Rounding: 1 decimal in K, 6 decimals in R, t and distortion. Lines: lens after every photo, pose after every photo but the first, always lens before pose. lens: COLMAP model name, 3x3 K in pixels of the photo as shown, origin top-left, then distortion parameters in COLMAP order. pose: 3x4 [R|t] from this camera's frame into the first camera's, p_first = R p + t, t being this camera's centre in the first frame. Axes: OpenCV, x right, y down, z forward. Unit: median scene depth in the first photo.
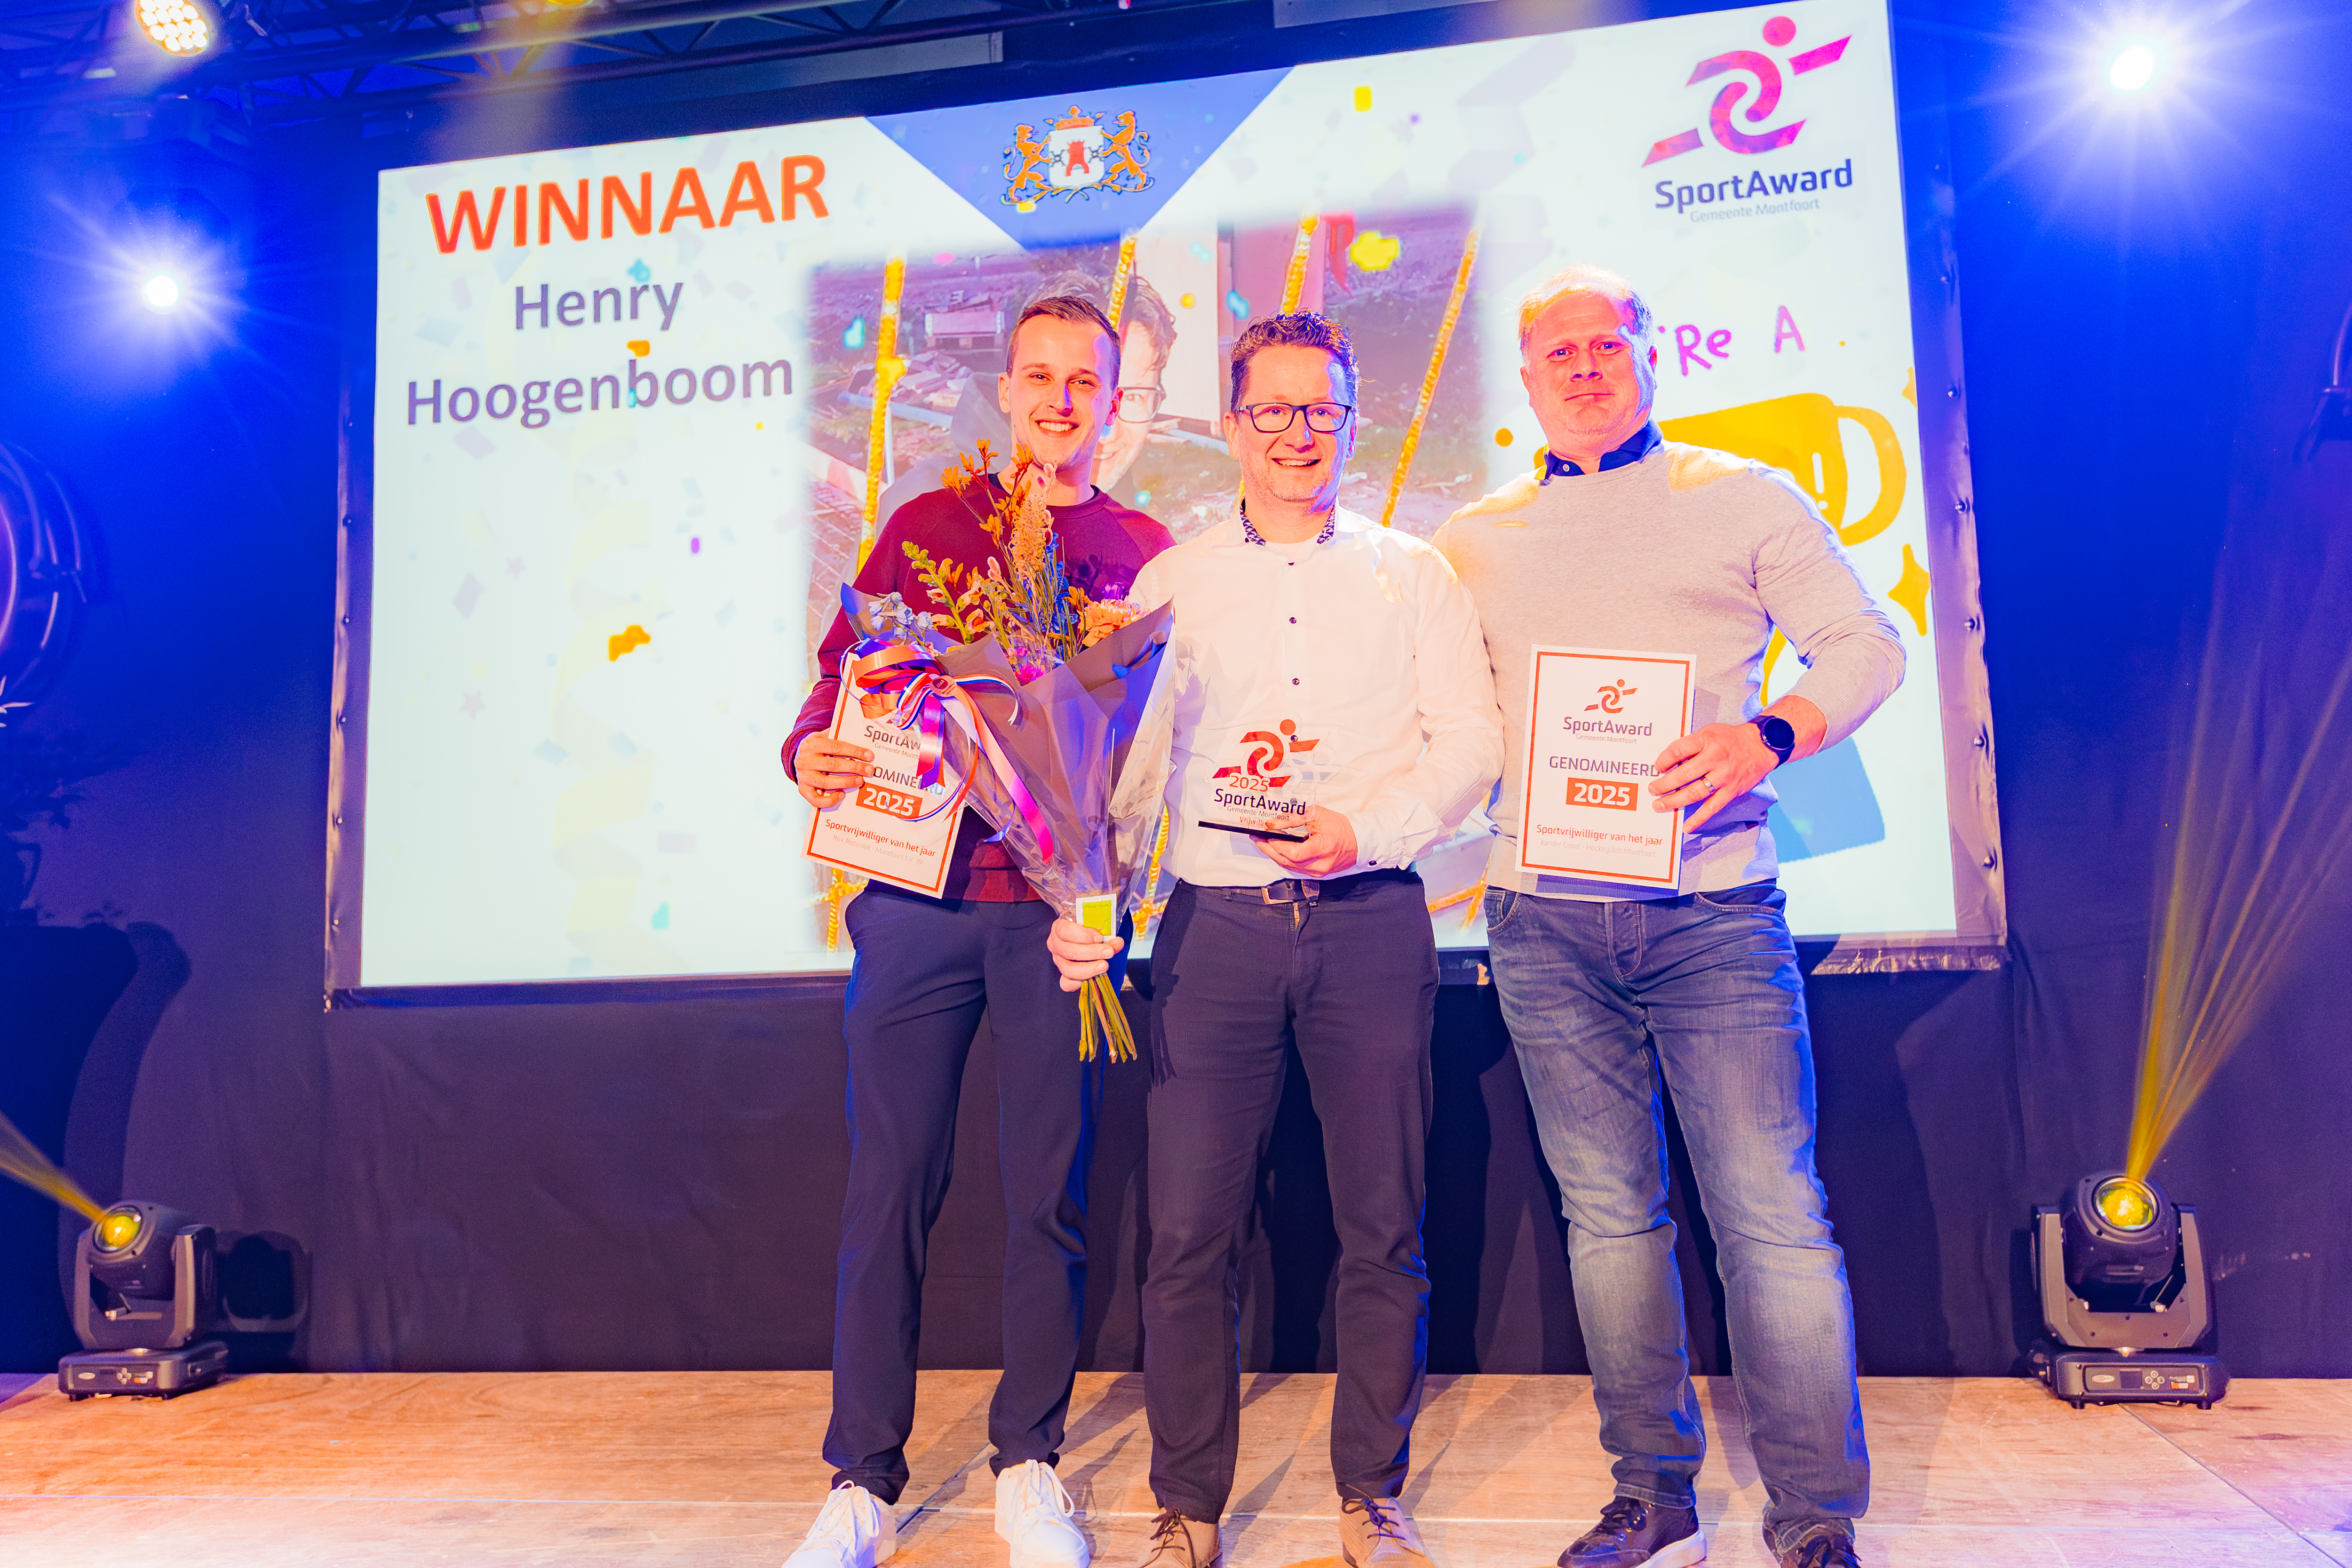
lens RADIAL K [[1931.2, 0, 1171.4], [0, 1931.2, 773.9], [0, 0, 1]] dist [0.000529, 0.000413]
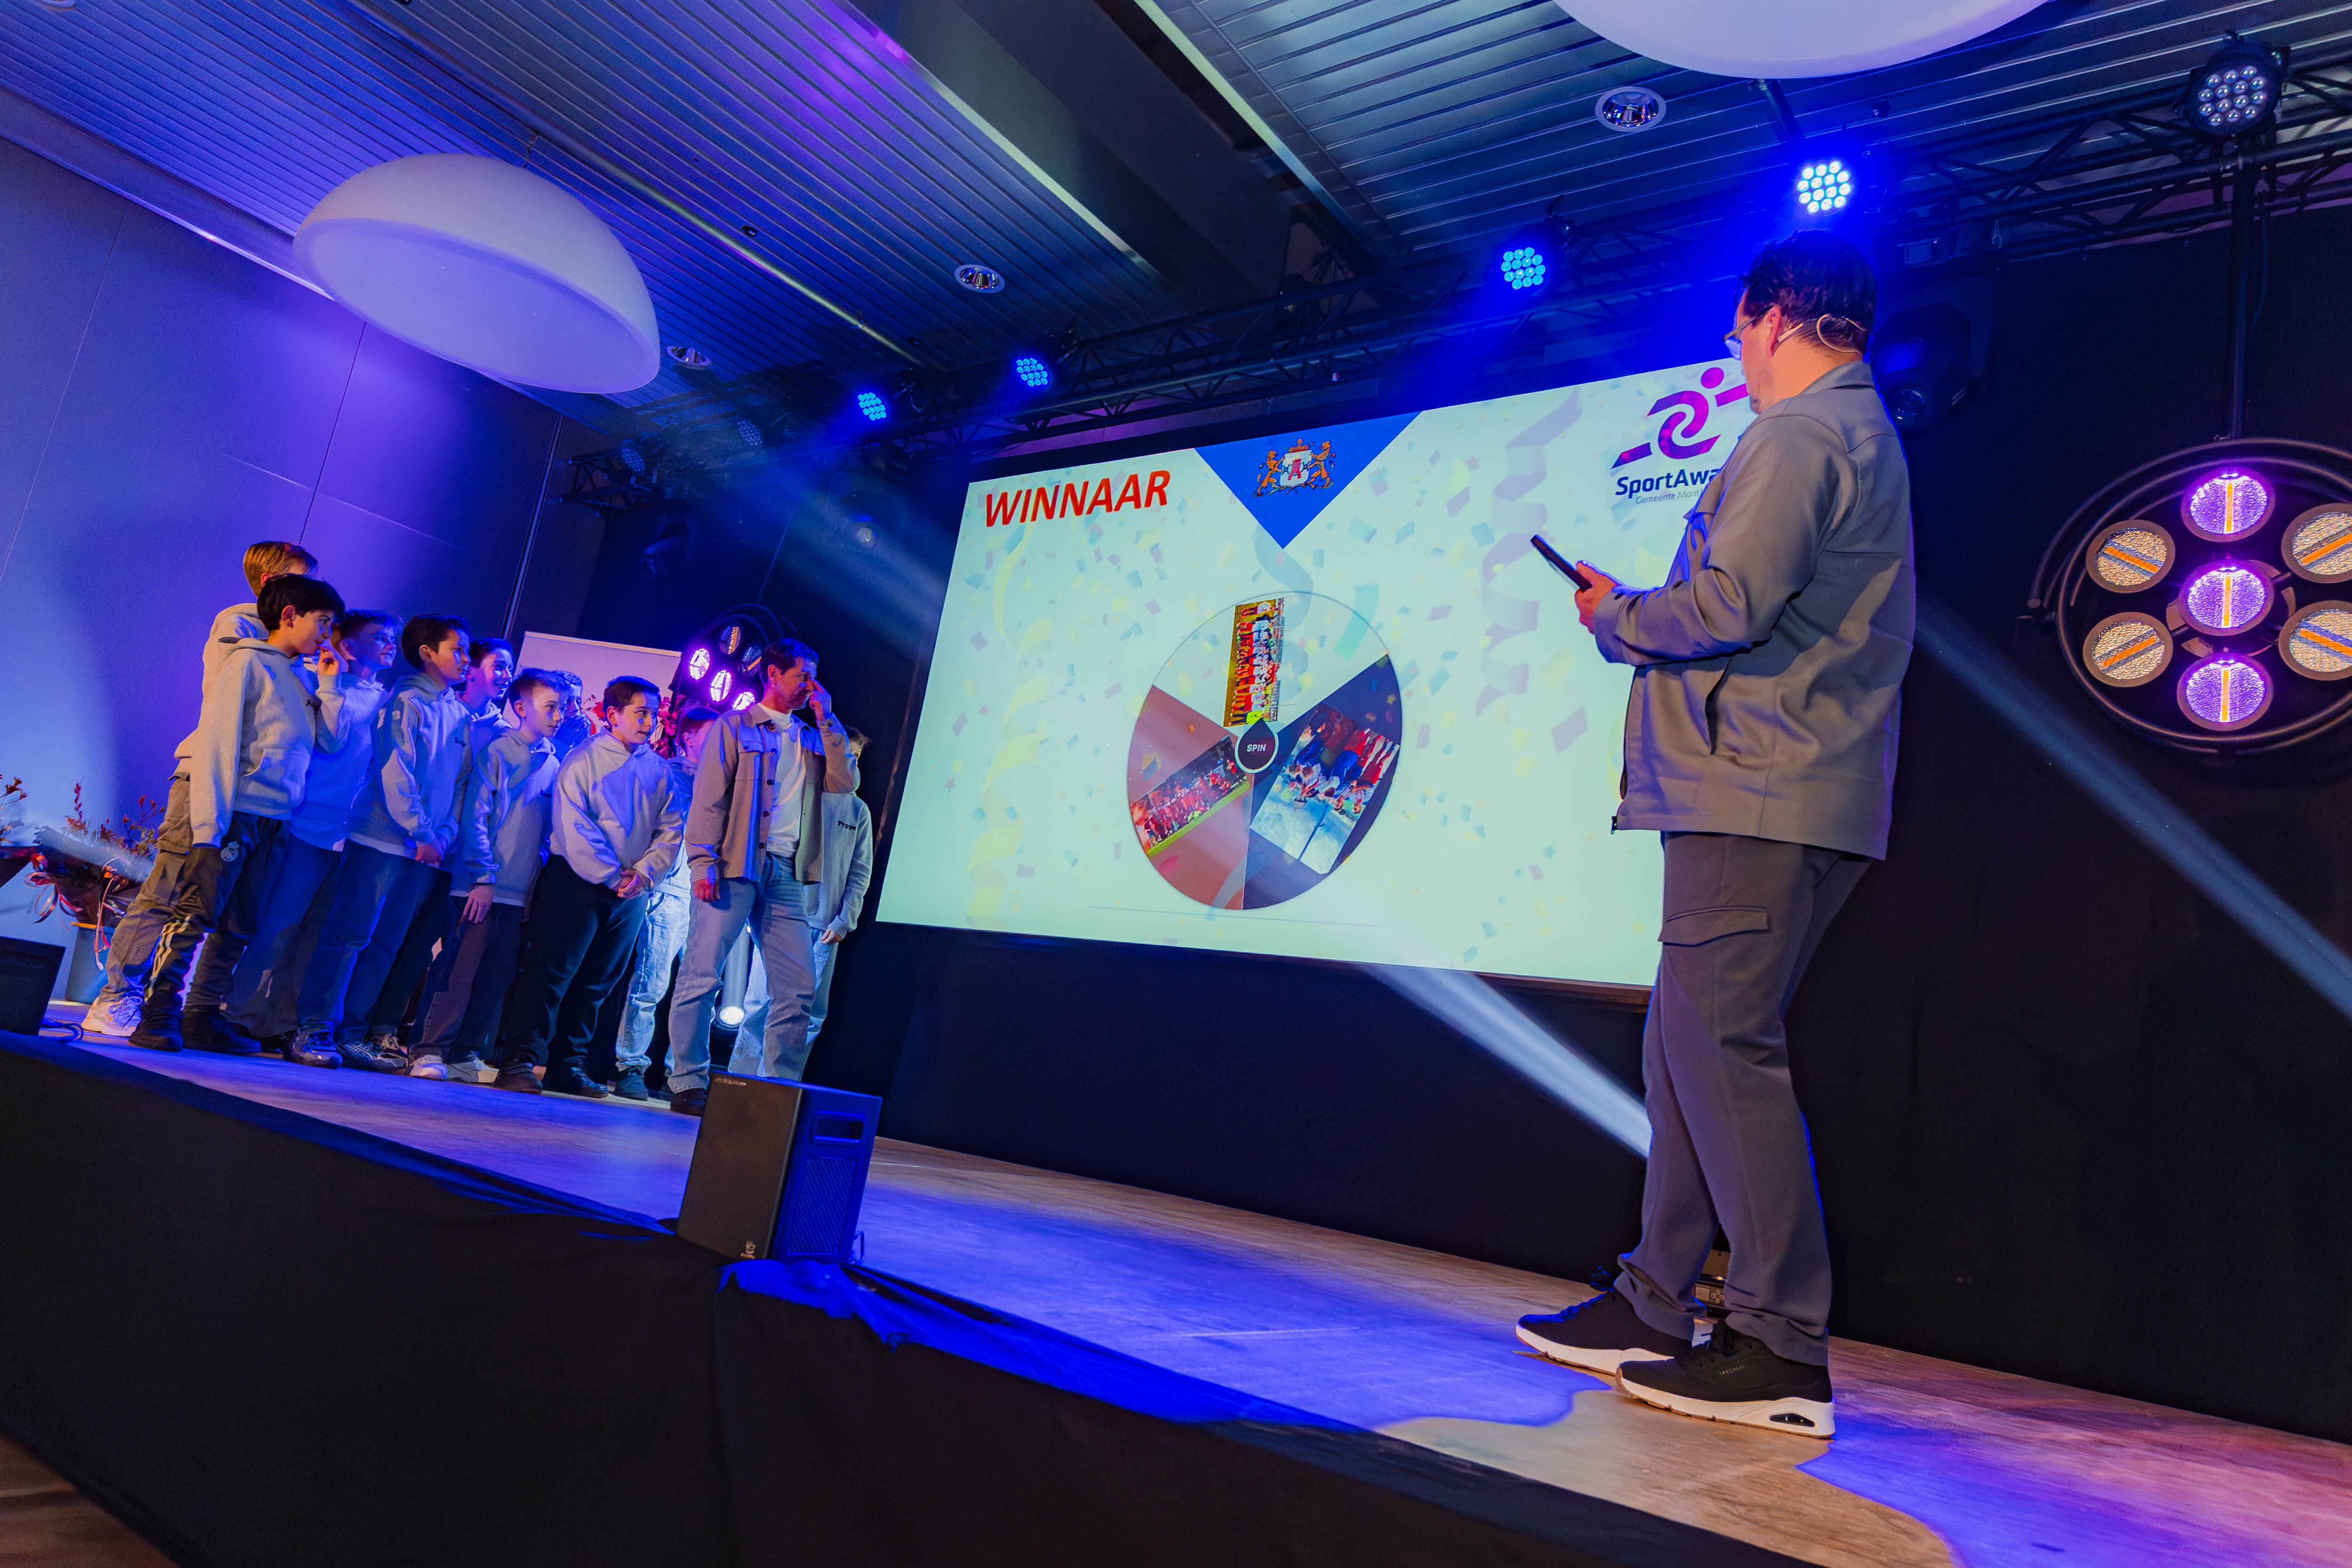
lens RADIAL K [[1553.4, 0, 1170.6], [0, 1553.4, 764.7], [0, 0, 1]] dist [0.013838, 0.005731]
pose [[0.882177, 0.077047, -0.464572, 0.525139], [-0.143854, 0.983459, -0.110064, 0.094822], [0.448407, 0.163927, 0.878669, -0.178472]]
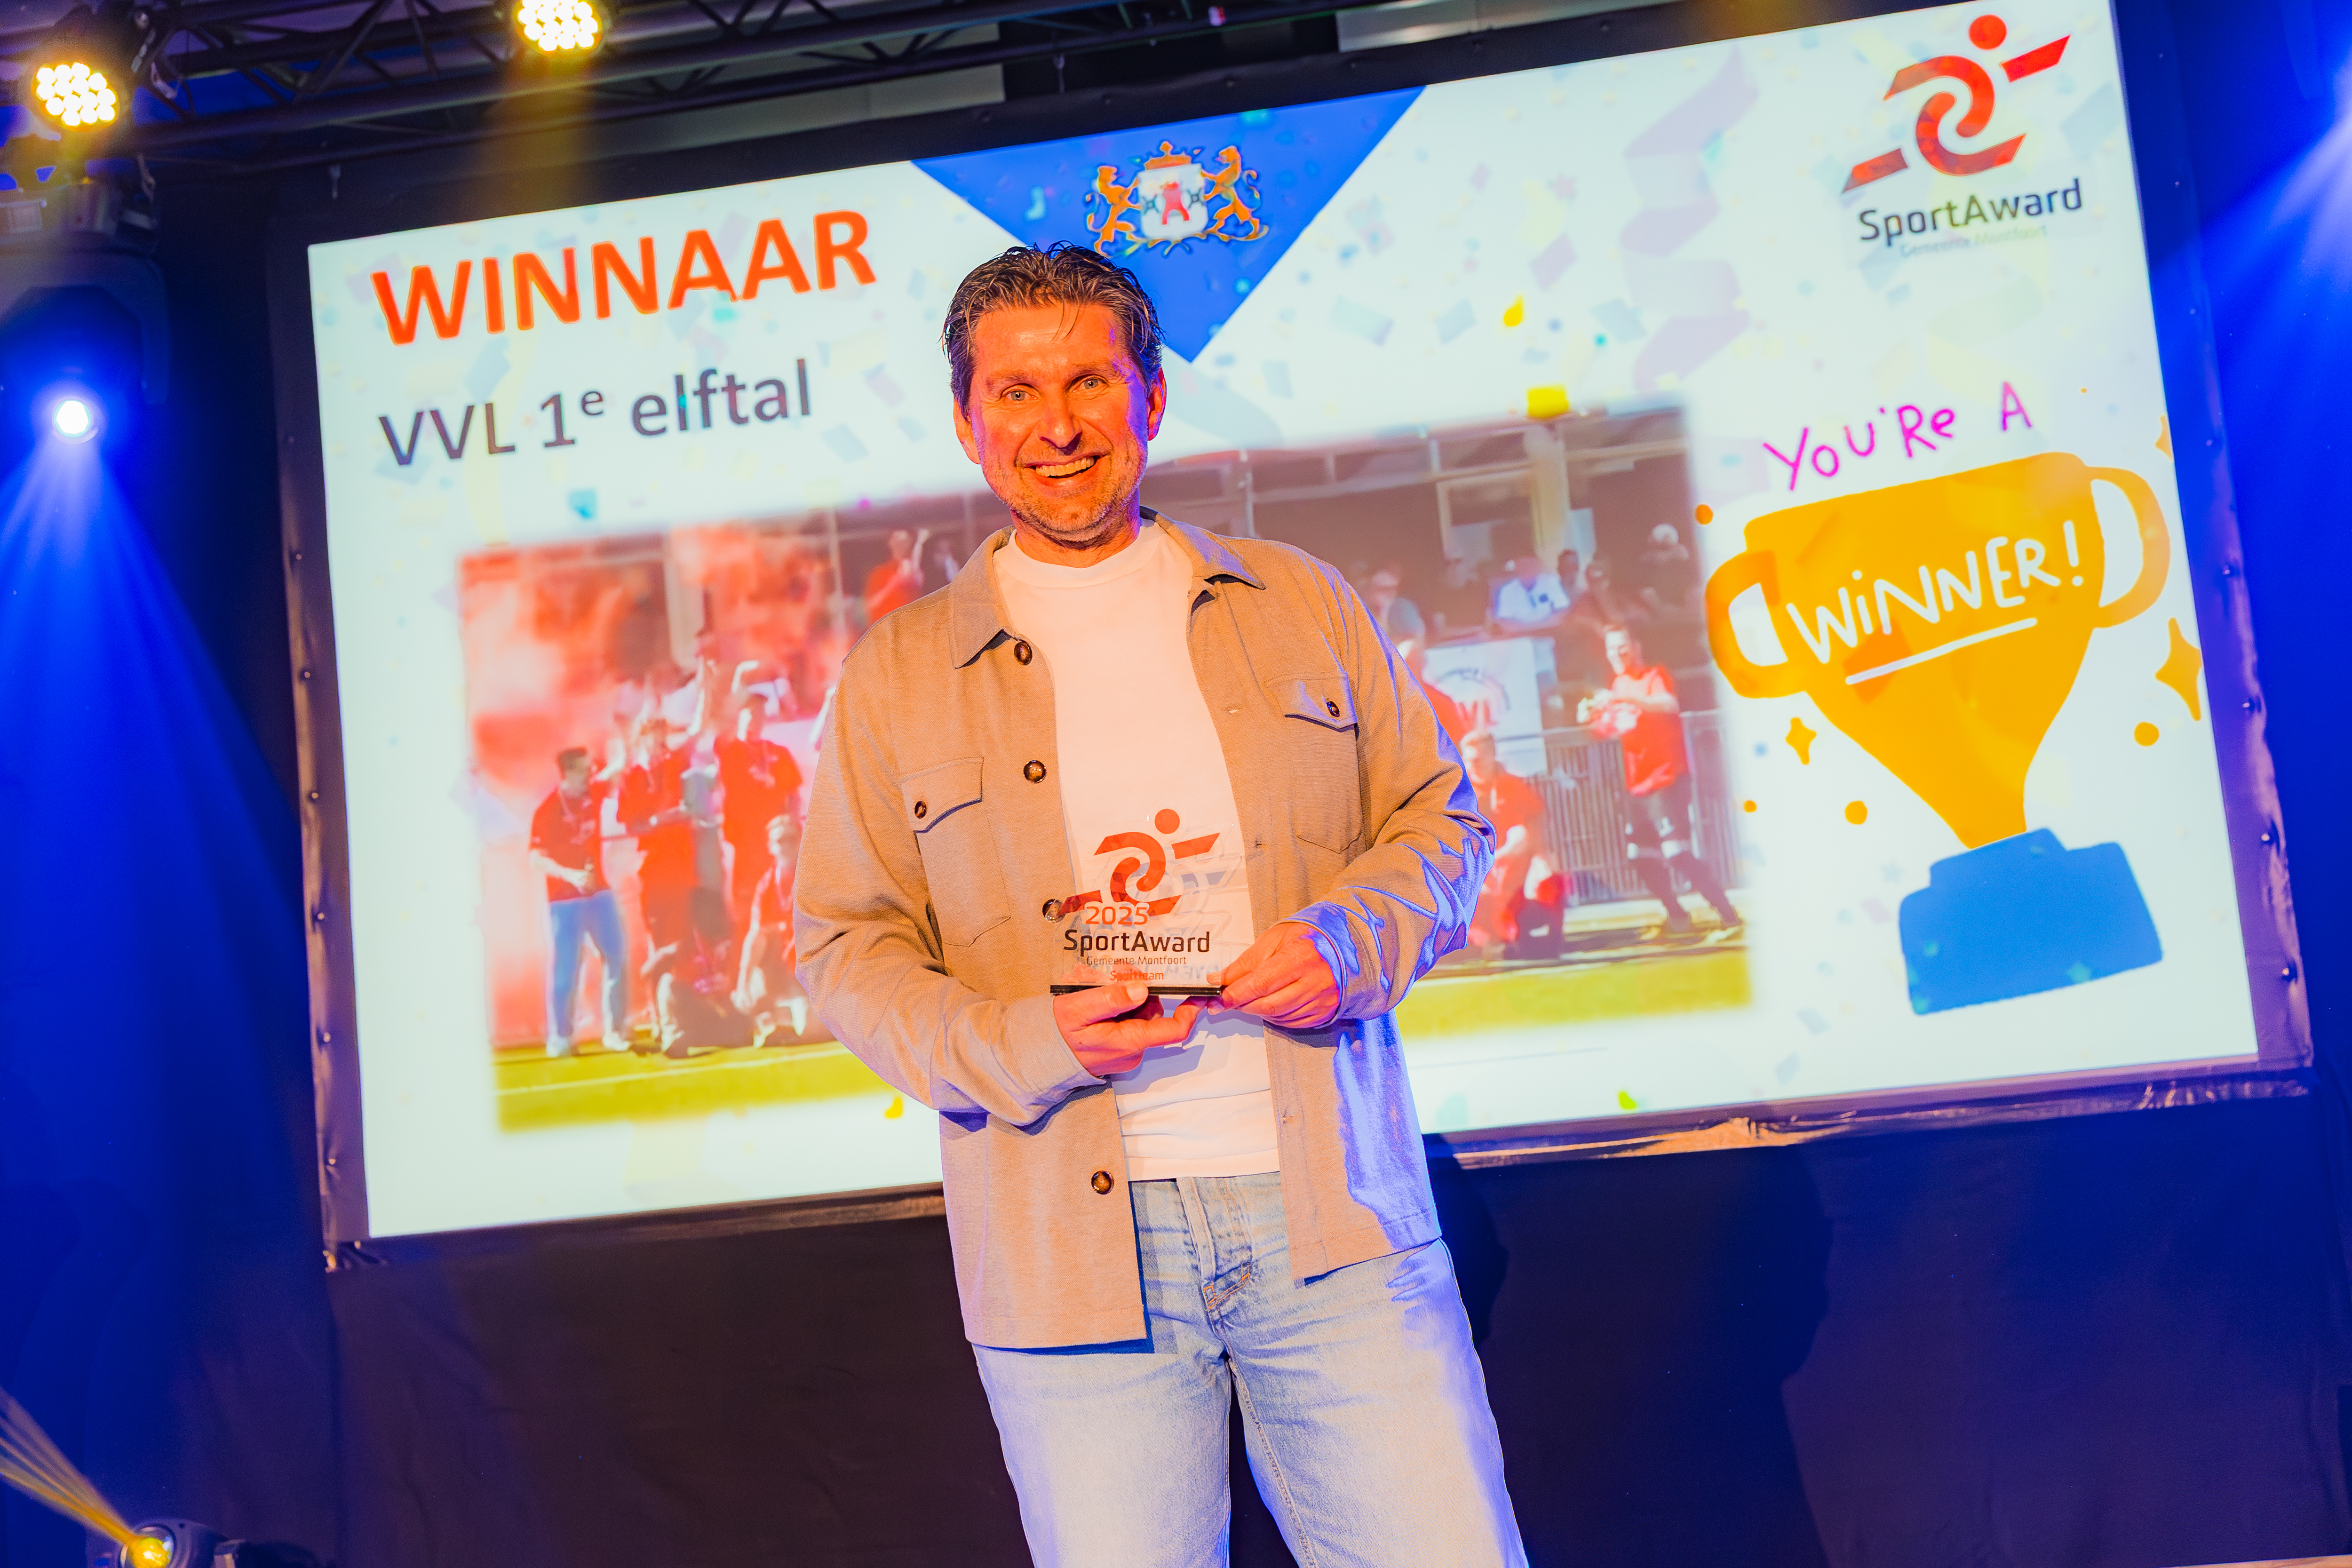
lens RADIAL K [[2716.2, 0, 1167.6], [0, 2716.2, 798.1], [0, 0, 1]] dist [0.009763, 0.000000]
pose [[0.996475, -0.062477, 0.055976, -0.144309], [0.062490, 0.998044, 0.001517, -0.064835], [-0.055961, 0.001986, 0.998431, -0.203923]]
